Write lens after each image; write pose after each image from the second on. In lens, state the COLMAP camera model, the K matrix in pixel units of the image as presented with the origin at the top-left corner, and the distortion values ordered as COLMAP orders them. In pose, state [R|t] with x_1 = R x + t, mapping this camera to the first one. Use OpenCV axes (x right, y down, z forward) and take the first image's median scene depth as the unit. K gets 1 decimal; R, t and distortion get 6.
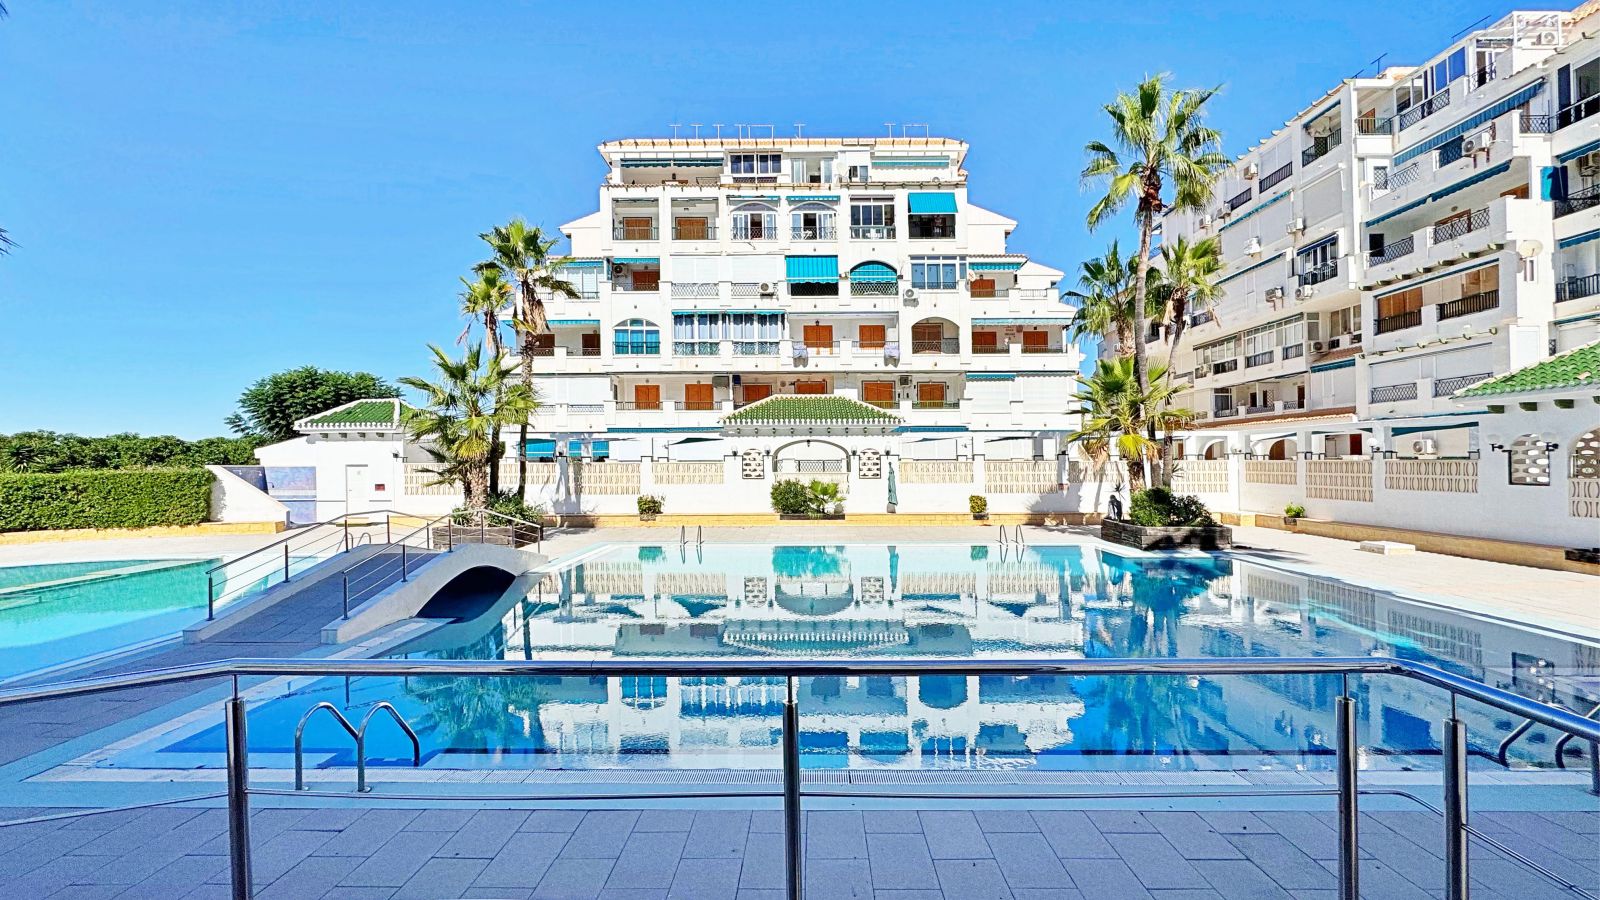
lens RADIAL K [[663.6, 0, 800.0], [0, 663.6, 450.0], [0, 0, 1]] dist [-0.000244, 0.000478]
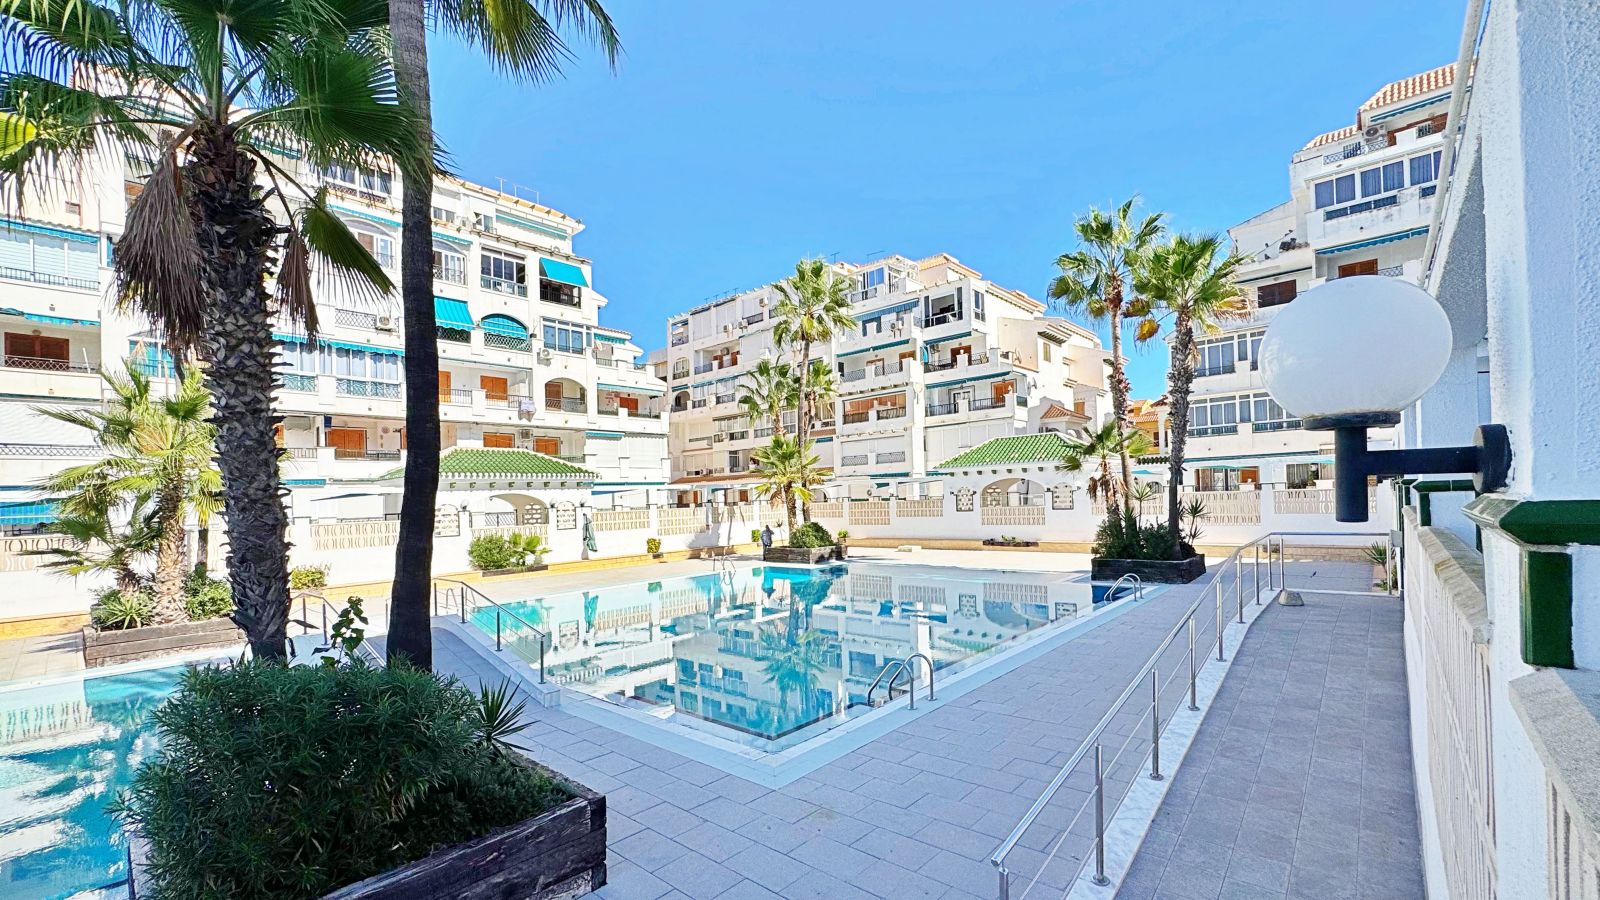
lens RADIAL K [[646.2, 0, 803.9], [0, 646.2, 480.6], [0, 0, 1]] dist [0.000371, 0.000161]
pose [[0.666028, 0.001164, 0.745926, -0.324170], [0.018761, 0.999656, -0.018312, -0.006962], [-0.745691, 0.026190, 0.665777, 0.016244]]
